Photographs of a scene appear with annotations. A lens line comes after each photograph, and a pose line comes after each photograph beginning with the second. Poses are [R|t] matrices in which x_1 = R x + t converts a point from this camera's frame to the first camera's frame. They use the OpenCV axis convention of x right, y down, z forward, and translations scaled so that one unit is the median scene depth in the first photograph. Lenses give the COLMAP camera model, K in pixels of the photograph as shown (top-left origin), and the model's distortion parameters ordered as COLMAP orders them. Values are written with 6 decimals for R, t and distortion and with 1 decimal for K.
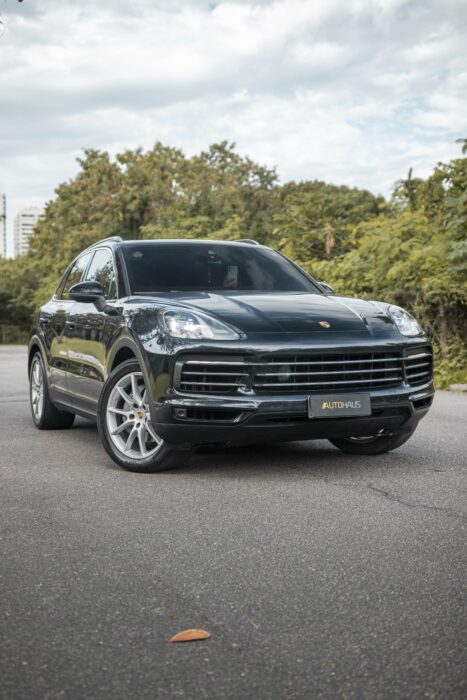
lens RADIAL K [[954.2, 0, 233.6], [0, 954.2, 351.8], [0, 0, 1]] dist [0.090632, 0.000000]
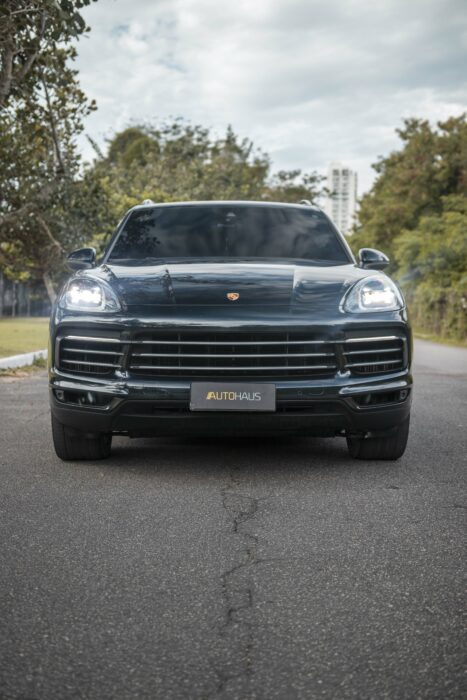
lens RADIAL K [[954.2, 0, 233.5], [0, 954.2, 347.9], [0, 0, 1]] dist [0.090632, 0.000000]
pose [[0.914467, 0.033631, -0.403260, 0.413673], [-0.026328, 0.999374, 0.023641, -0.004103], [0.403803, -0.011002, 0.914780, 0.244981]]
